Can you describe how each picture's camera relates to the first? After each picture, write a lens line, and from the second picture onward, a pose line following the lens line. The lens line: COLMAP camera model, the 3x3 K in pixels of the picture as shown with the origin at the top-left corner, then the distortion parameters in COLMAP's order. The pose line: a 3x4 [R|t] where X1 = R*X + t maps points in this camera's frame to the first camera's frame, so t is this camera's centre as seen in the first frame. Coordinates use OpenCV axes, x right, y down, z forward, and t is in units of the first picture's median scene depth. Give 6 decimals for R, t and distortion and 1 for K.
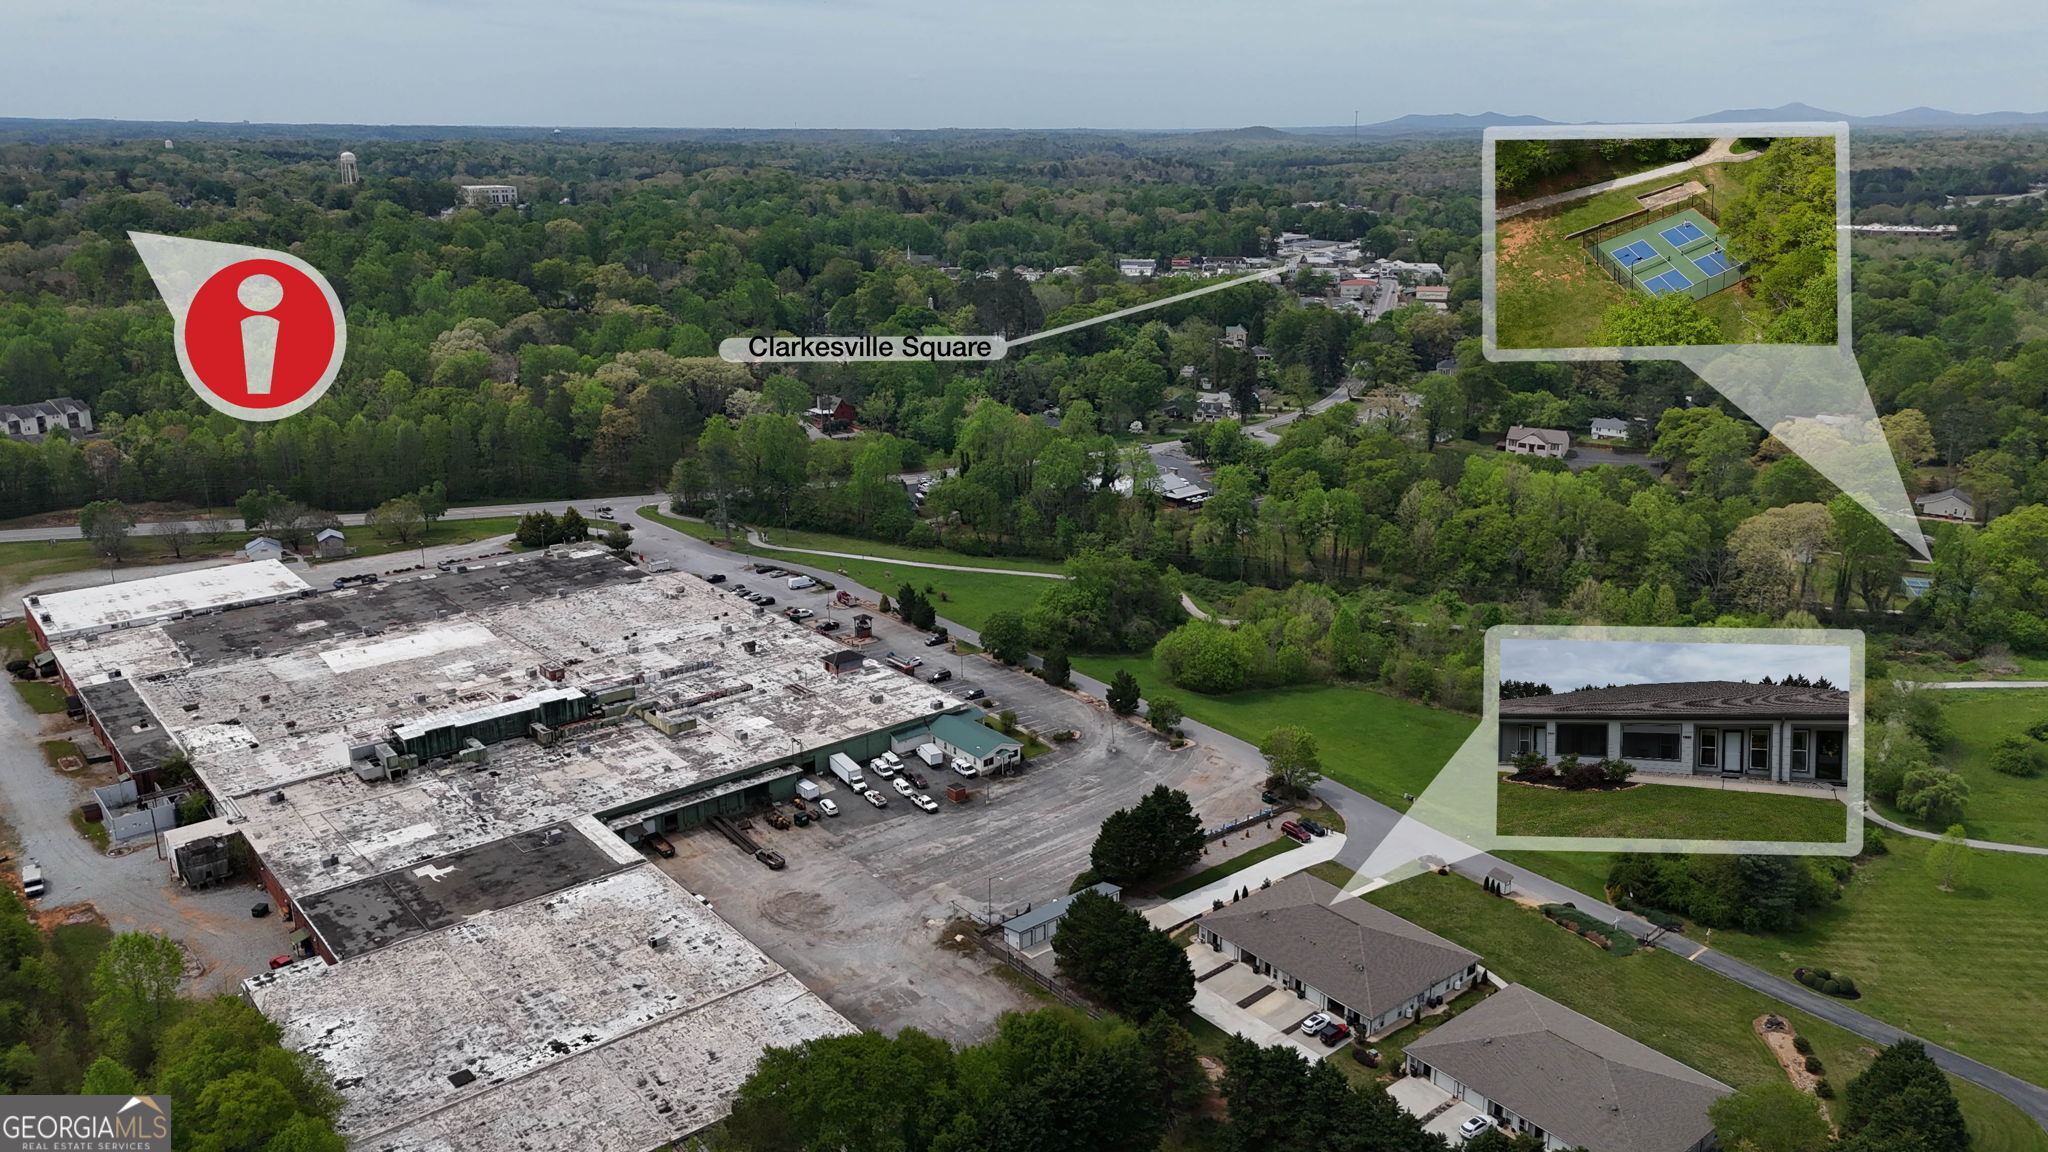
lens RADIAL K [[1508.9, 0, 1024.0], [0, 1508.9, 576.0], [0, 0, 1]] dist [0.106357, -0.099897]
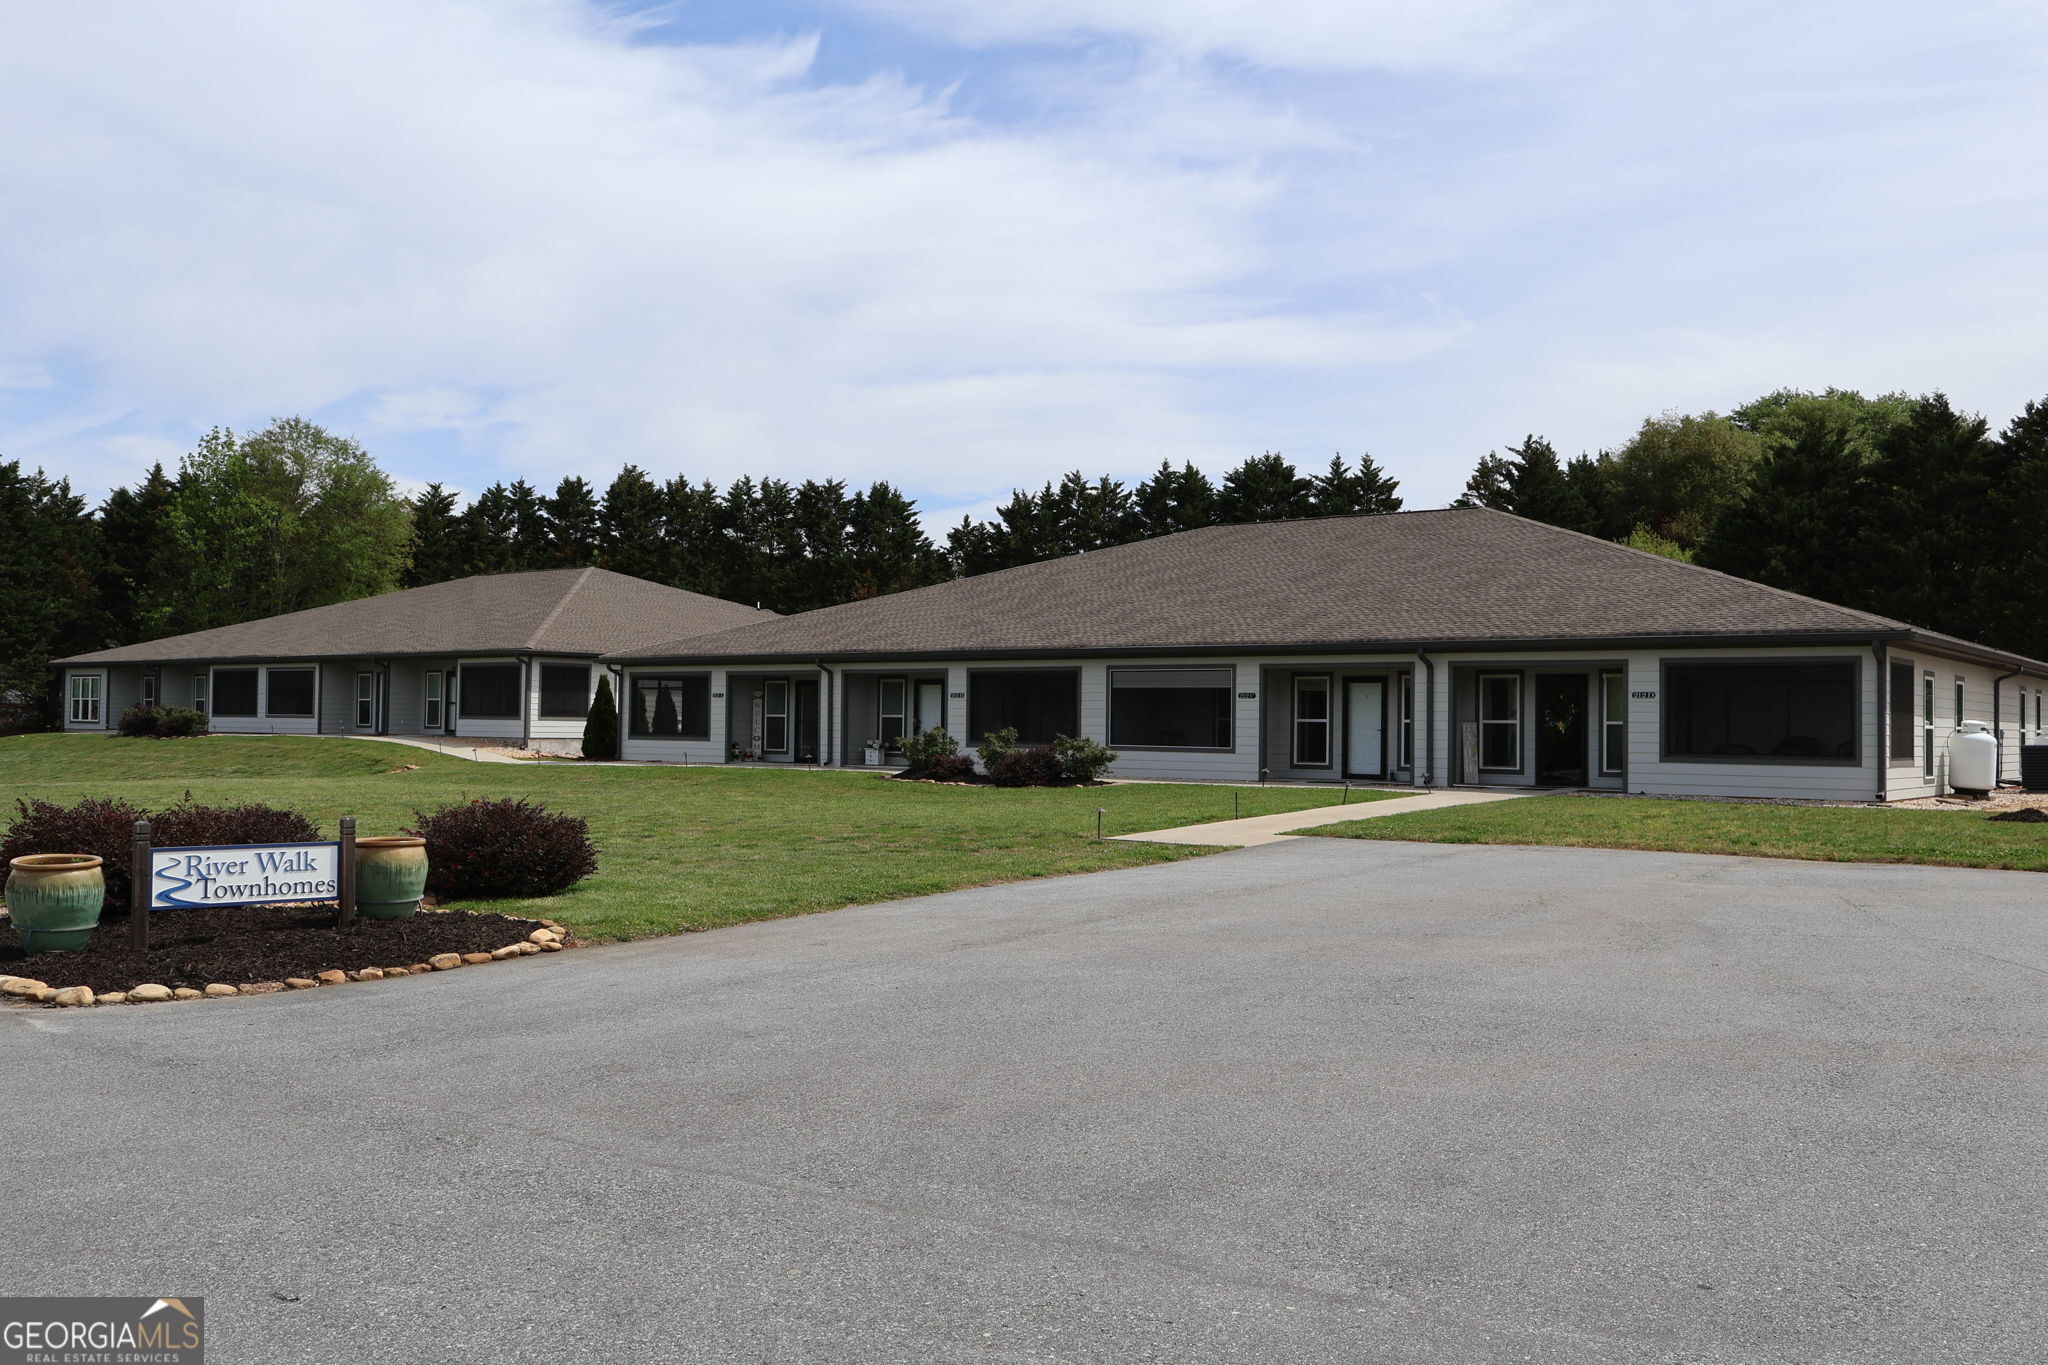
lens RADIAL K [[1716.1, 0, 950.8], [0, 1716.1, 676.9], [0, 0, 1]] dist [0.016612, -0.000084]
pose [[0.951915, -0.016750, 0.305903, 0.201037], [-0.013178, 0.995341, 0.095507, 0.053895], [-0.306077, -0.094946, 0.947260, 0.560656]]
